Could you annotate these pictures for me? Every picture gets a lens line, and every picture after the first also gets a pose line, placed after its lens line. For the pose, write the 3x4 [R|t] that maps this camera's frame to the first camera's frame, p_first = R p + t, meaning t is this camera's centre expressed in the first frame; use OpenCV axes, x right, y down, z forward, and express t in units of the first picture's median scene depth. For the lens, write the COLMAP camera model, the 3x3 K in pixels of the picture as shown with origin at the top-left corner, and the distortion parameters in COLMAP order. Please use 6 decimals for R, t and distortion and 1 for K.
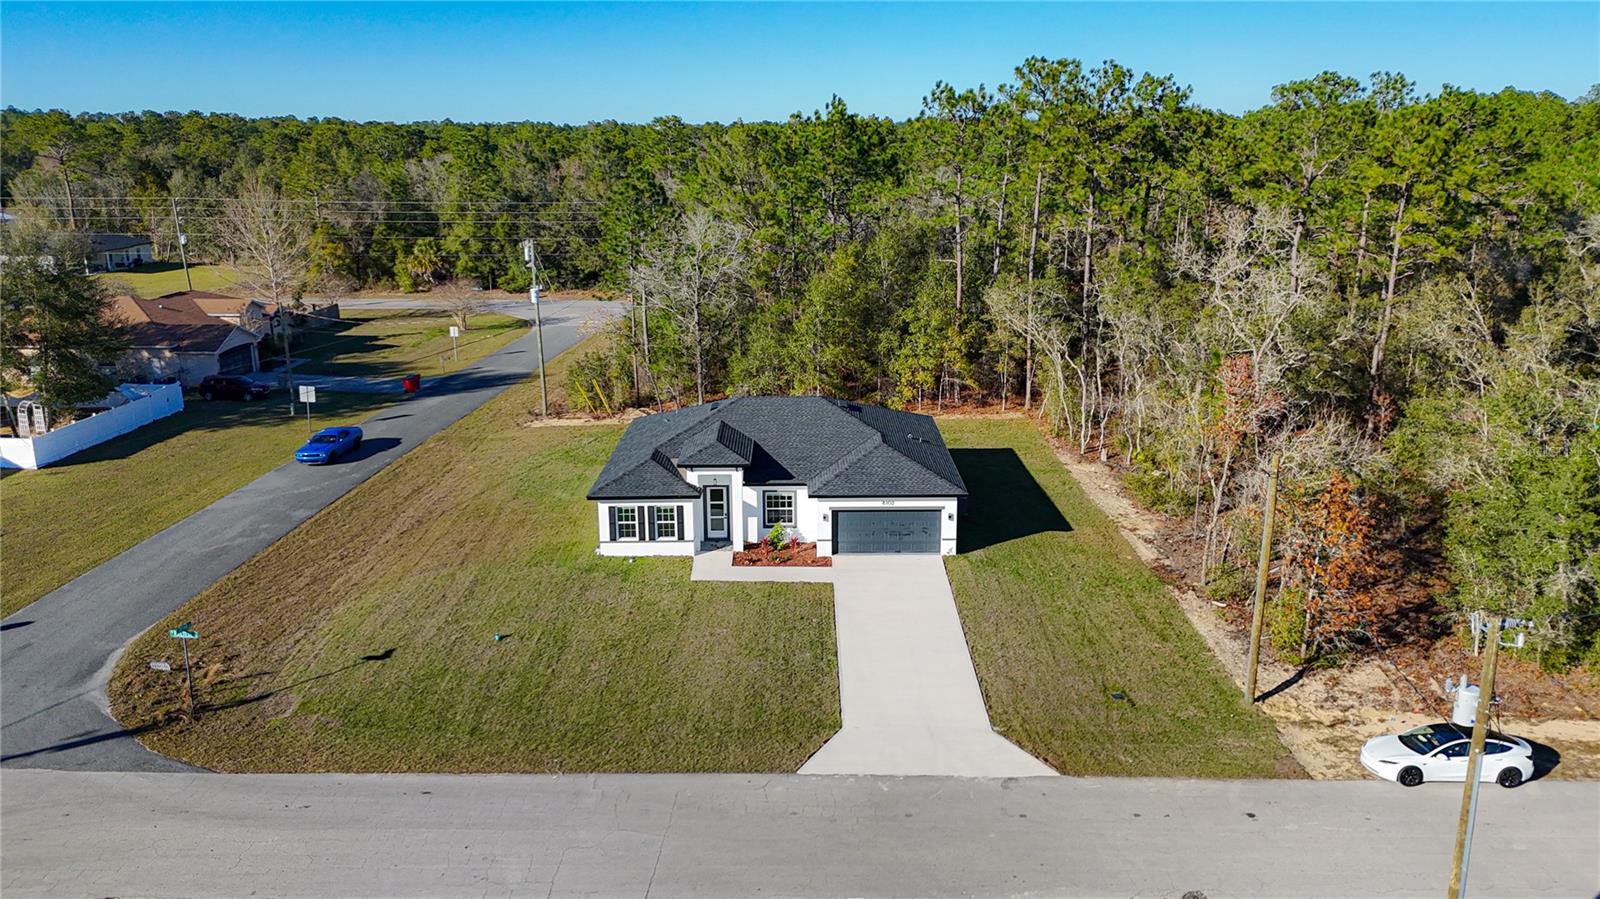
lens RADIAL K [[1164.9, 0, 803.3], [0, 1164.9, 449.9], [0, 0, 1]] dist [0.060165, -0.055703]
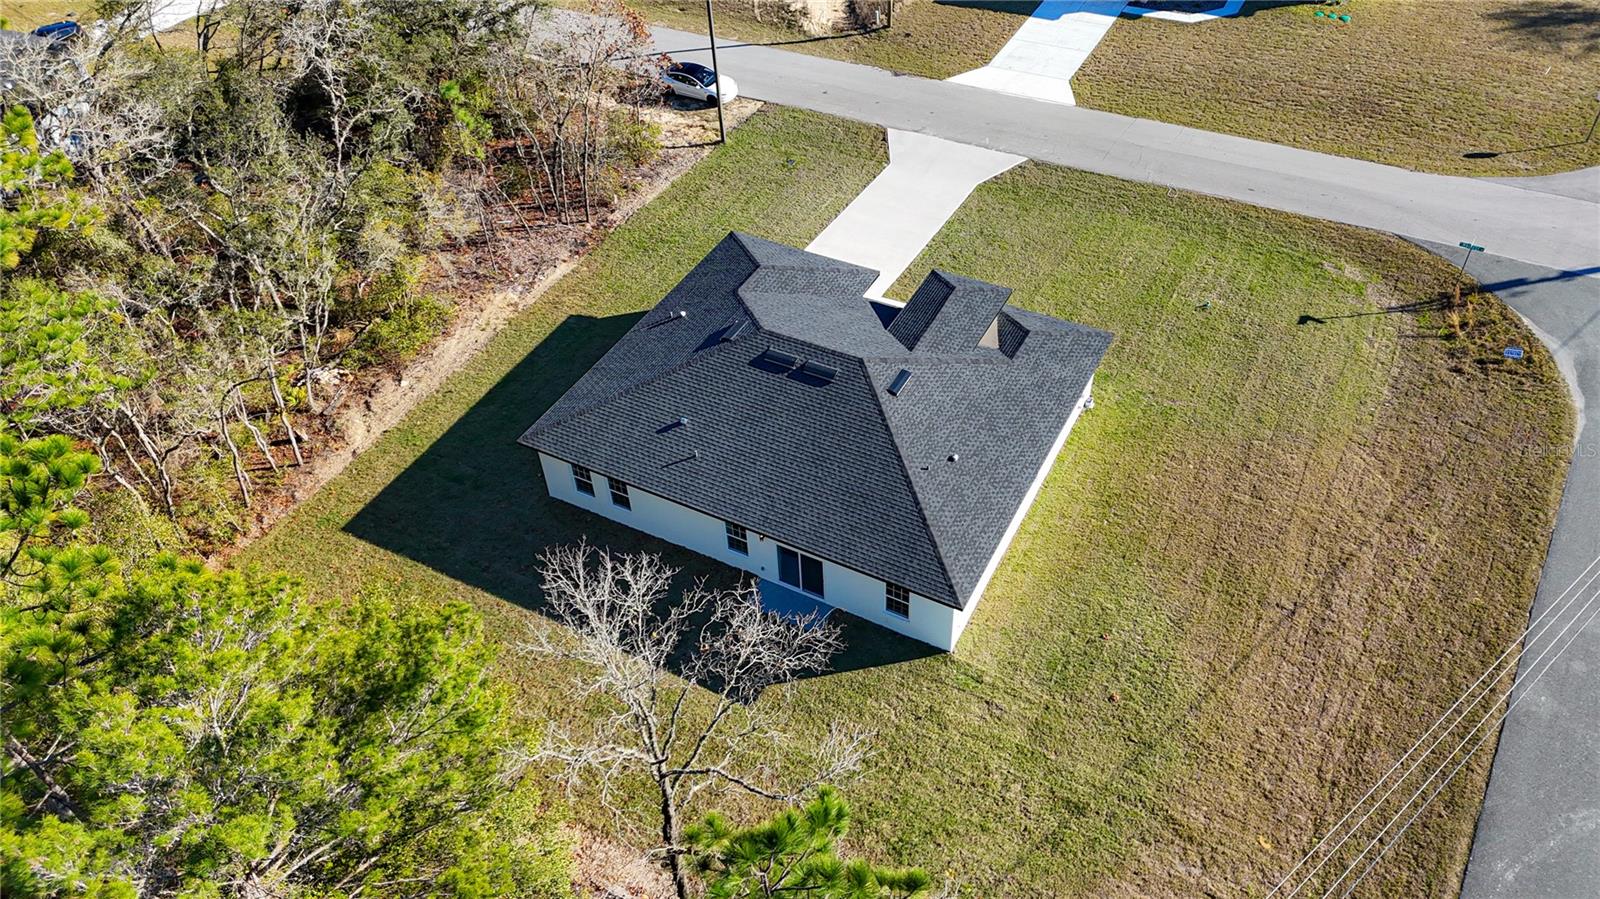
lens RADIAL K [[1164.9, 0, 803.3], [0, 1164.9, 449.9], [0, 0, 1]] dist [0.060165, -0.055703]
pose [[-0.879447, -0.295336, 0.373296, -0.326412], [0.168188, 0.540851, 0.824132, -0.647002], [-0.445293, 0.787564, -0.425978, 1.502658]]
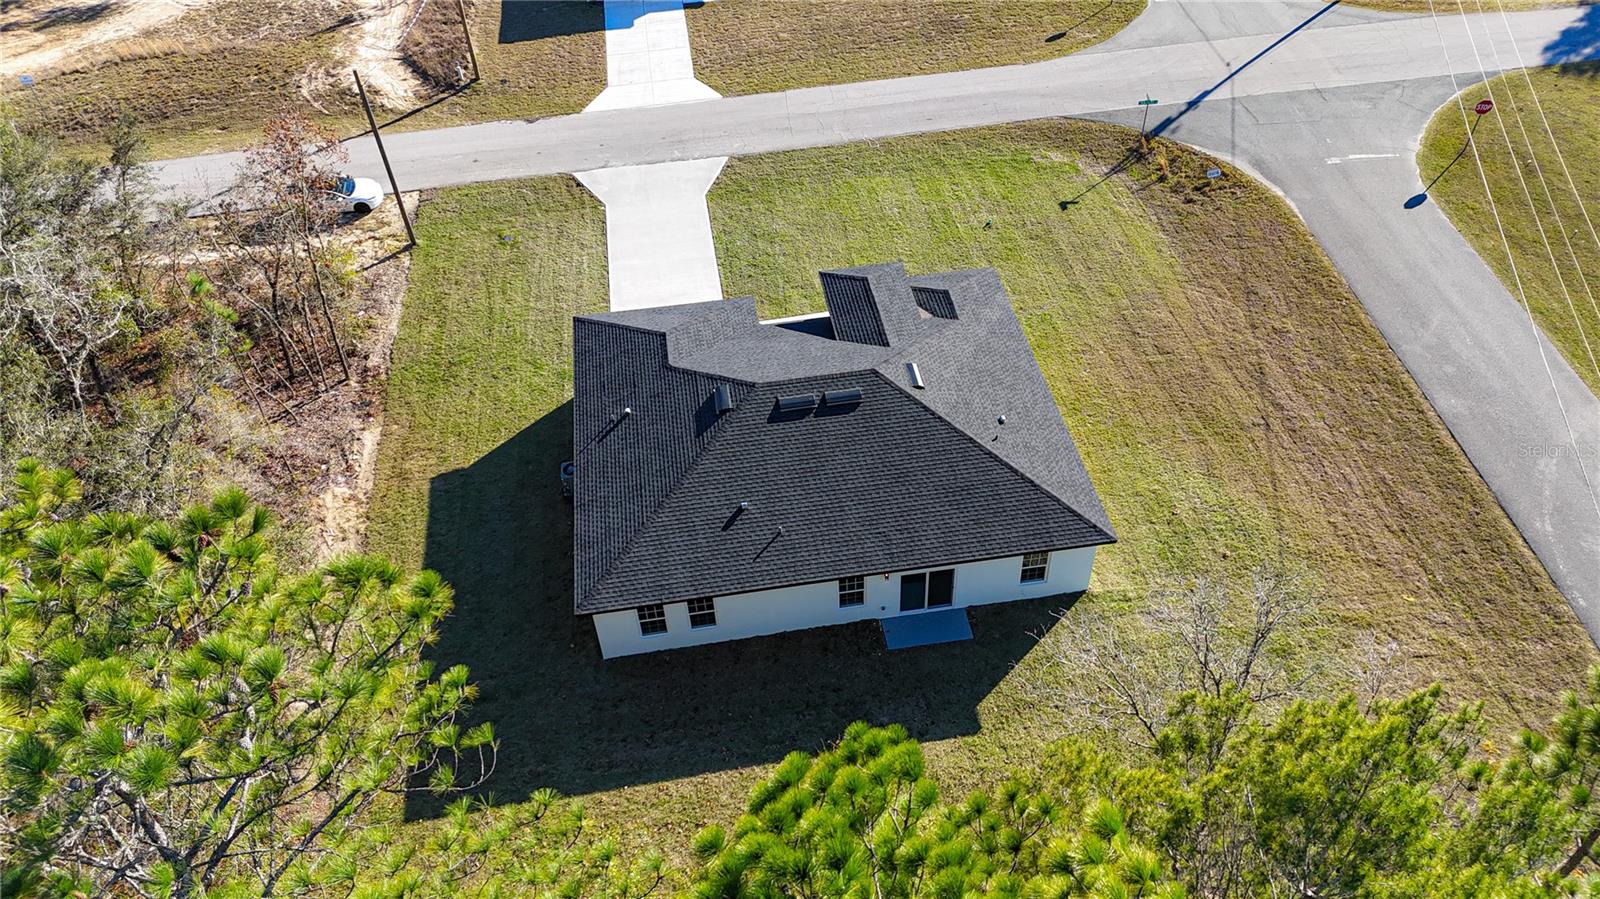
lens RADIAL K [[1164.9, 0, 803.3], [0, 1164.9, 449.9], [0, 0, 1]] dist [0.060165, -0.055703]
pose [[-0.988718, 0.133522, -0.067882, 0.039534], [0.009587, 0.508669, 0.860909, -0.660870], [0.149480, 0.850545, -0.504211, 1.527092]]
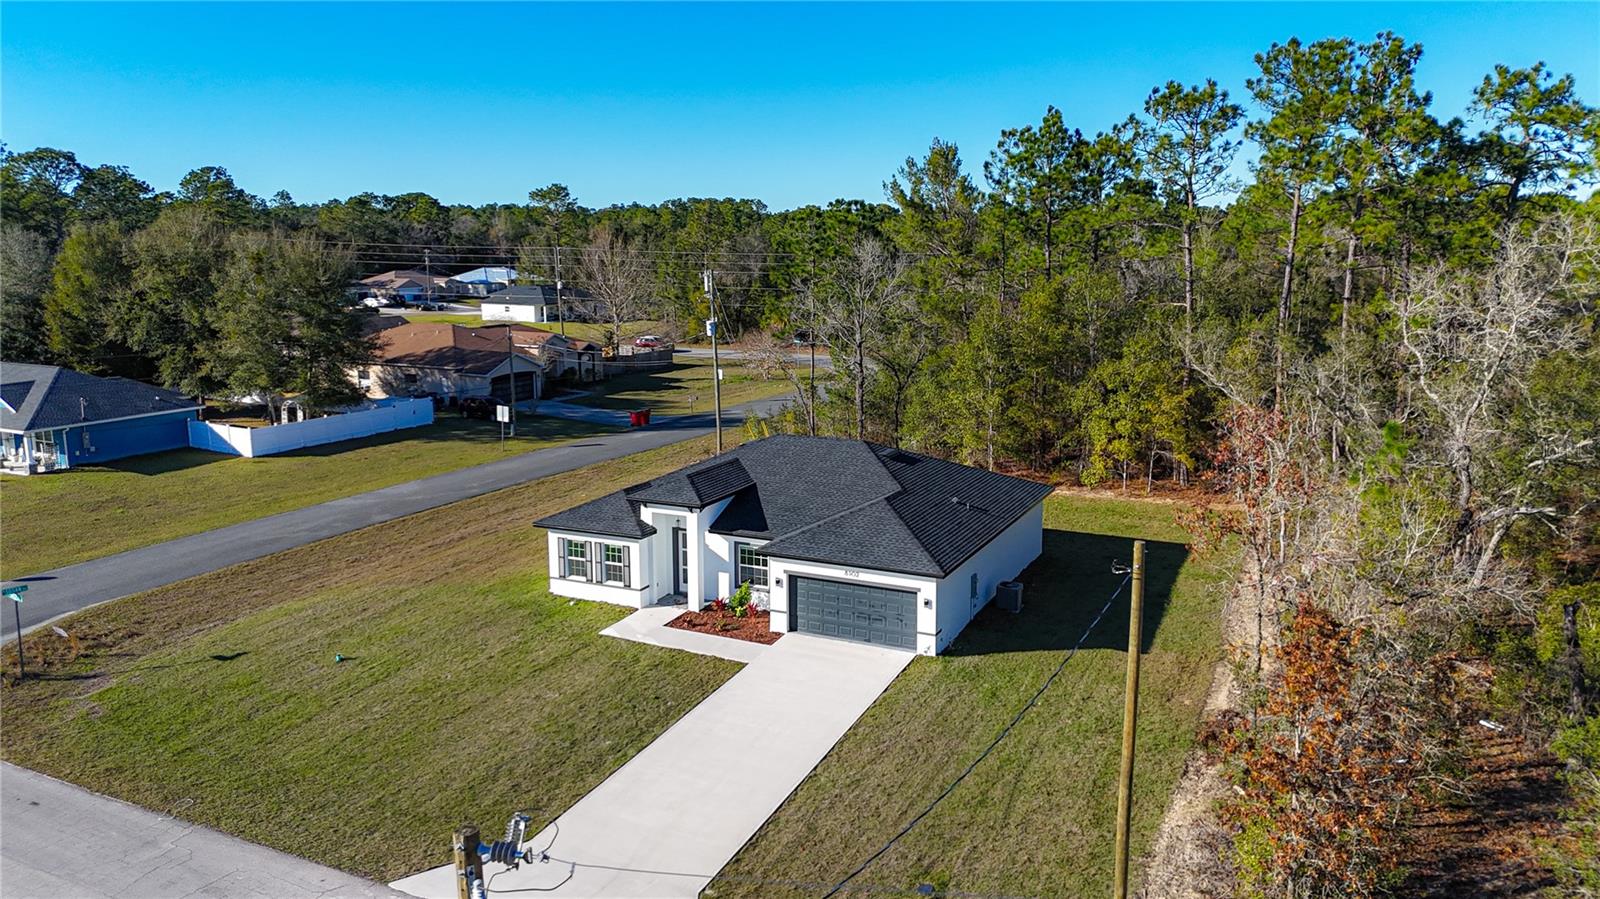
lens RADIAL K [[1164.9, 0, 803.3], [0, 1164.9, 449.9], [0, 0, 1]] dist [0.060165, -0.055703]
pose [[0.899590, 0.082473, -0.428879, 0.365180], [-0.114372, 0.992224, -0.049096, 0.005481], [0.421495, 0.093218, 0.902027, 0.280297]]
